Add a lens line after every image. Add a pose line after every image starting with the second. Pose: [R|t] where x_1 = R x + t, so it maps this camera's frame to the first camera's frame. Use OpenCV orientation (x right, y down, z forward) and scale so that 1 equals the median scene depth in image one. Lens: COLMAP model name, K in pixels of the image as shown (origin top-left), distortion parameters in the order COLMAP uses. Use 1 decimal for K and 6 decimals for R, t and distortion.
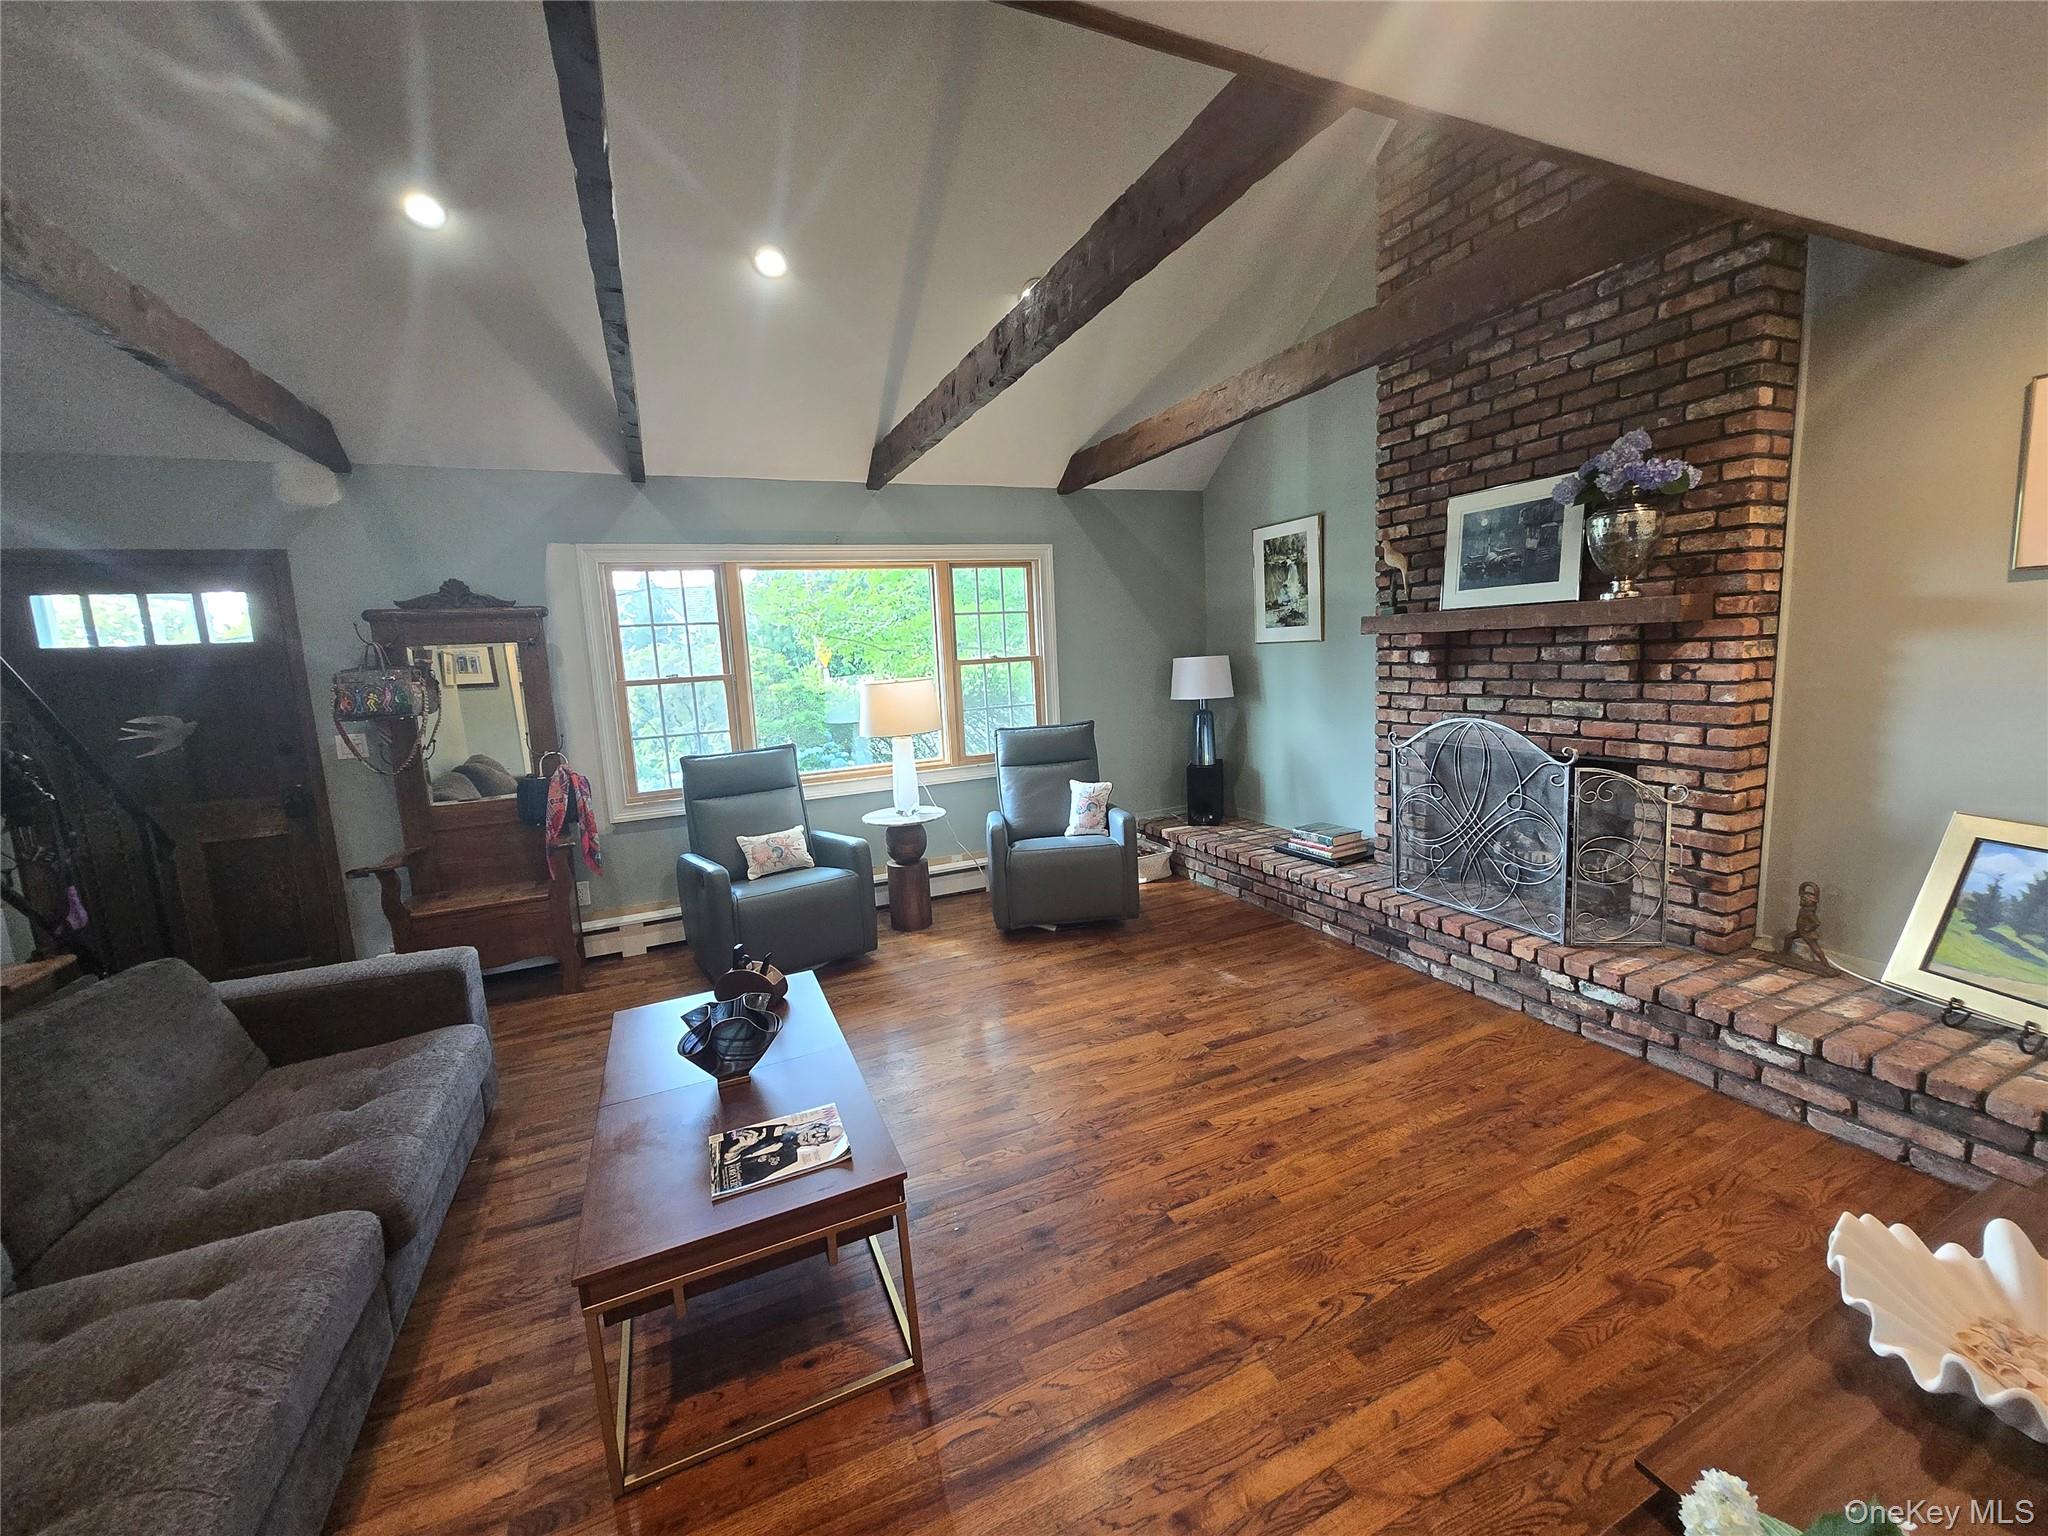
lens RADIAL K [[813.8, 0, 1026.7], [0, 813.8, 756.8], [0, 0, 1]] dist [0.000465, 0.000037]
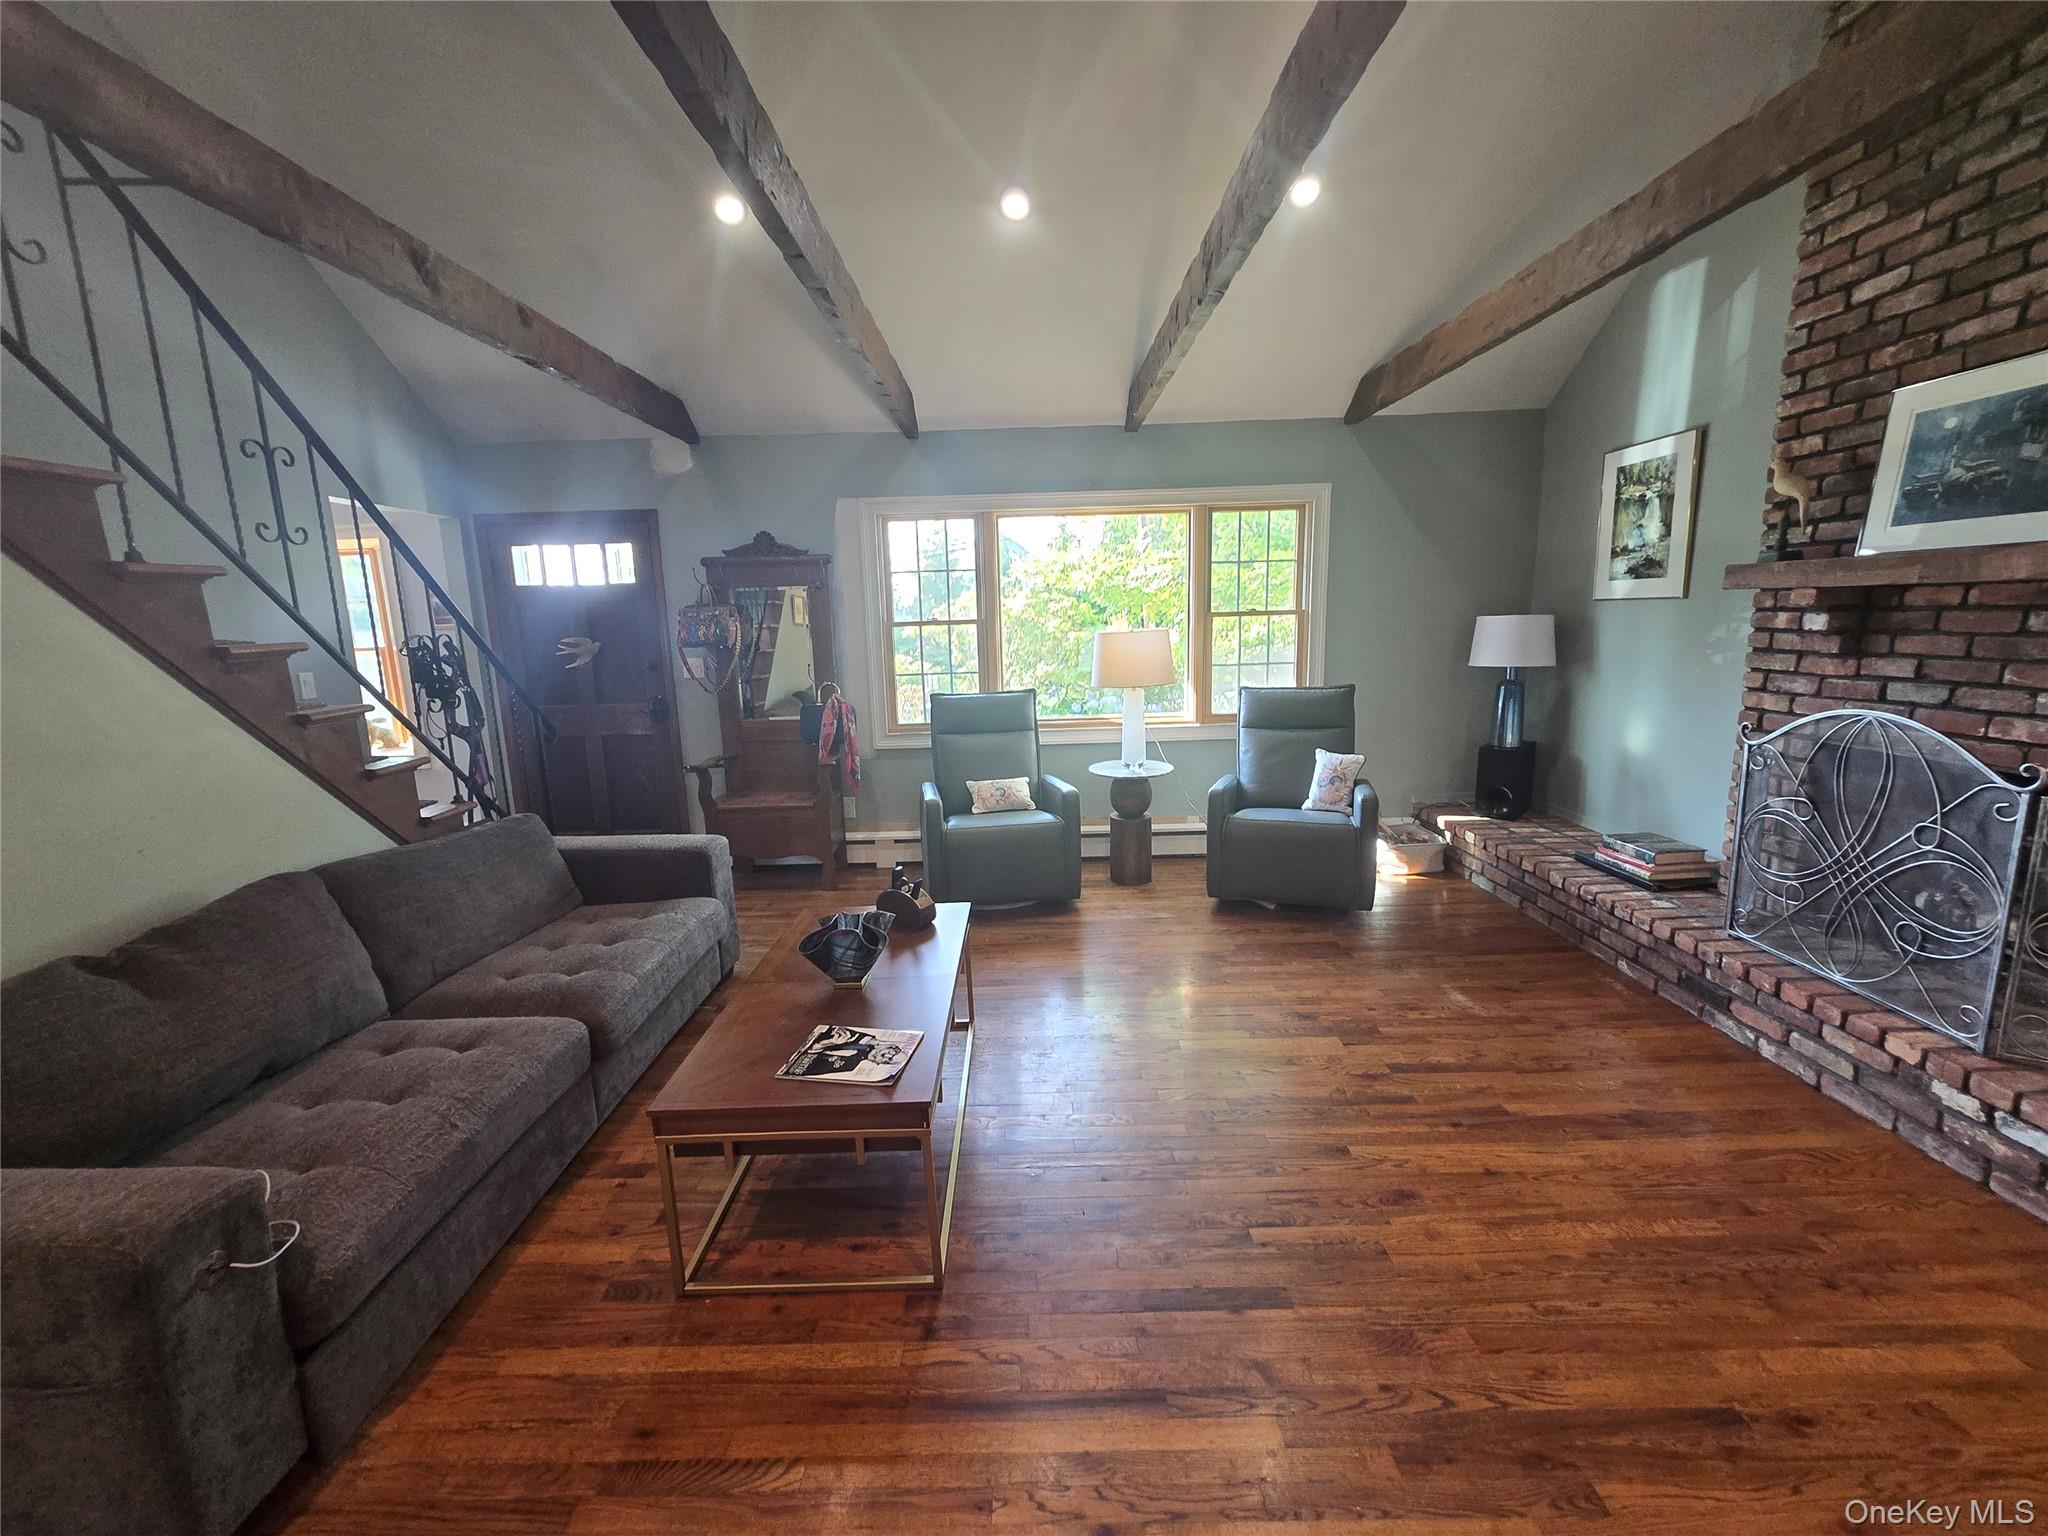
lens RADIAL K [[817.6, 0, 1017.5], [0, 817.6, 759.5], [0, 0, 1]] dist [0.000324, 0.000985]
pose [[0.911522, 0.097744, -0.399467, 0.146096], [-0.073998, 0.994473, 0.074482, -0.003386], [0.404539, -0.038332, 0.913717, 0.050687]]
